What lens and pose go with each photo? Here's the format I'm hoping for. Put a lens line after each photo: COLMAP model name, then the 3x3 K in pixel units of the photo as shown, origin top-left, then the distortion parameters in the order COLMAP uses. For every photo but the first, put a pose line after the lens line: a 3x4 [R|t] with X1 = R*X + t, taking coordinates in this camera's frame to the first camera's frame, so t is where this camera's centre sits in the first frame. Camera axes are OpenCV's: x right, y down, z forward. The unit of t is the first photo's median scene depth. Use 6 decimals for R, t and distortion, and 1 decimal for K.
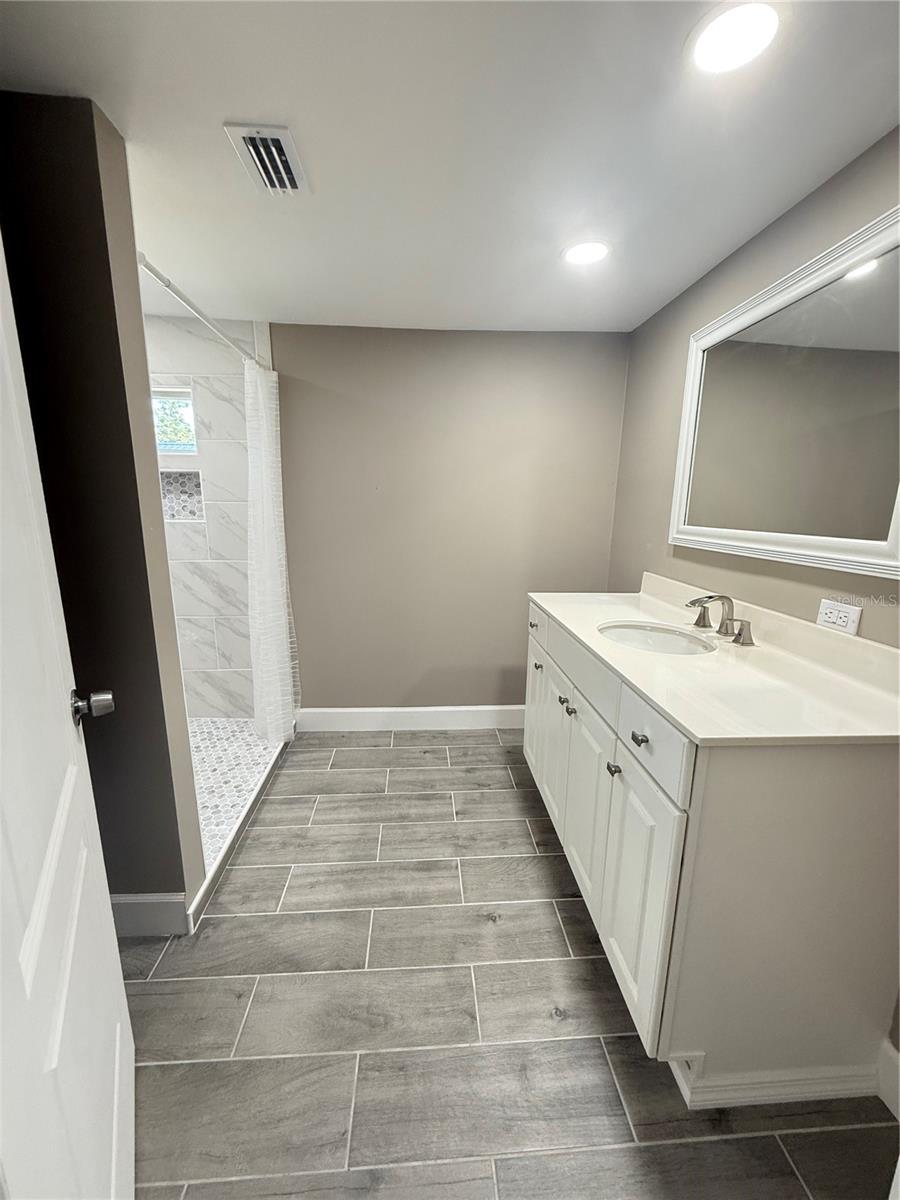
lens RADIAL K [[482.0, 0, 449.7], [0, 482.0, 599.4], [0, 0, 1]] dist [0.000199, 0.000306]
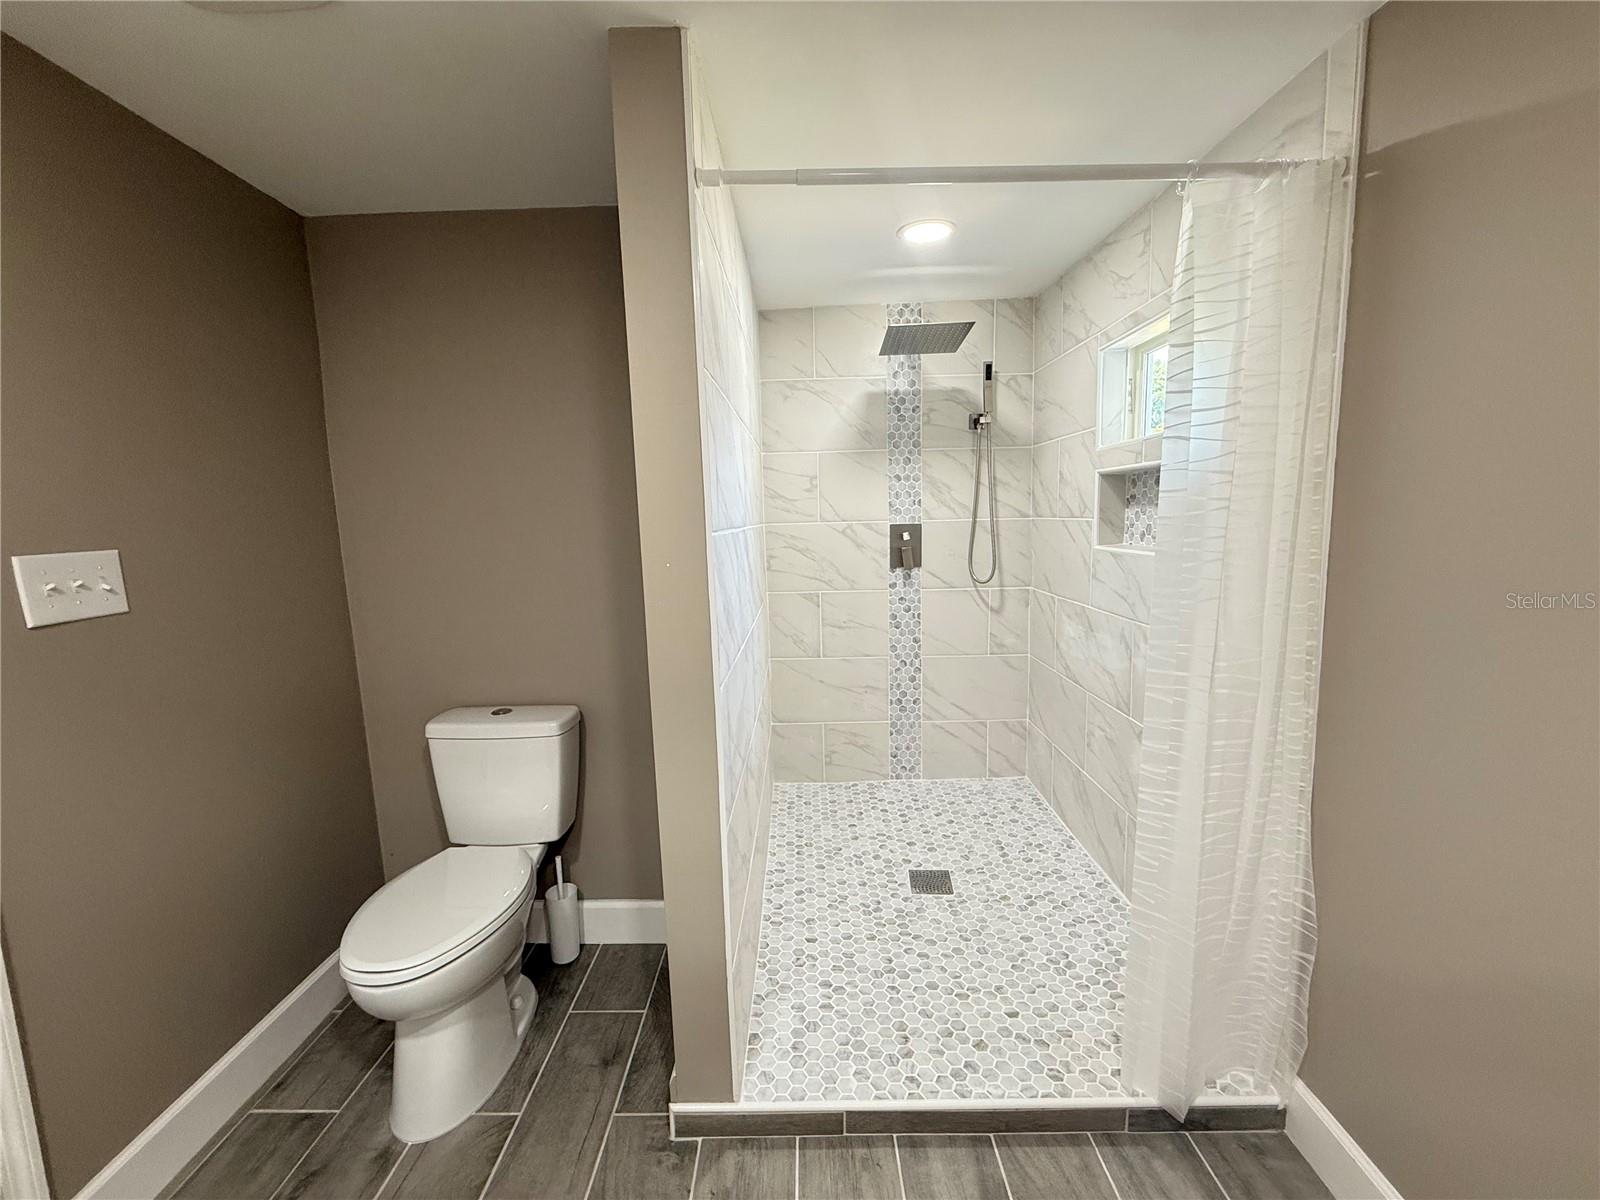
lens RADIAL K [[642.7, 0, 797.8], [0, 642.7, 600.0], [0, 0, 1]] dist [0.000199, 0.000306]
pose [[-0.075958, 0.127141, -0.988972, 0.190561], [-0.185730, 0.972675, 0.139311, -0.159204], [0.979661, 0.194264, -0.050269, 0.748938]]
